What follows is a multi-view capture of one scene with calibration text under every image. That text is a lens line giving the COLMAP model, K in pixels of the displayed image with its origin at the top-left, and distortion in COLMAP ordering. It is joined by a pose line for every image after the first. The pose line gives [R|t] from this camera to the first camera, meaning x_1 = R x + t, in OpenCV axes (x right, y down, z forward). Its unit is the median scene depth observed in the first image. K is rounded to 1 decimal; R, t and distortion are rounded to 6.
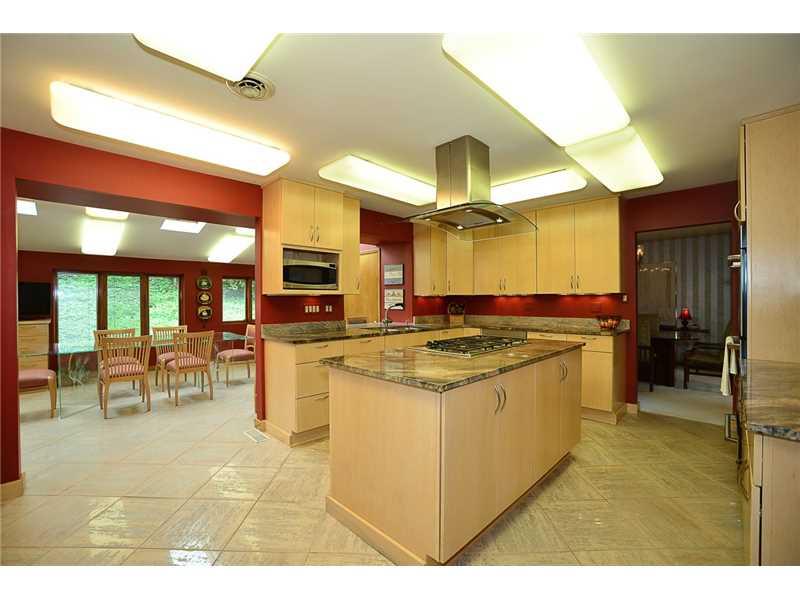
lens RADIAL K [[346.5, 0, 379.8], [0, 346.5, 299.7], [0, 0, 1]] dist [-0.000695, -0.000004]
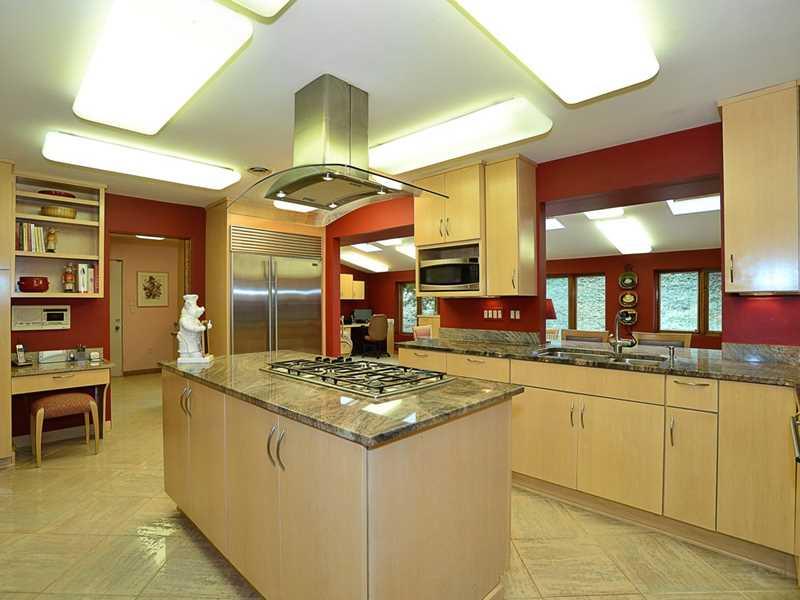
lens RADIAL K [[406.6, 0, 399.2], [0, 406.6, 301.2], [0, 0, 1]] dist [-0.004084, -0.000154]
pose [[0.048476, 0.001979, -0.998822, 0.623251], [0.002580, 0.999994, 0.002106, -0.004895], [0.998821, -0.002679, 0.048471, 0.626683]]
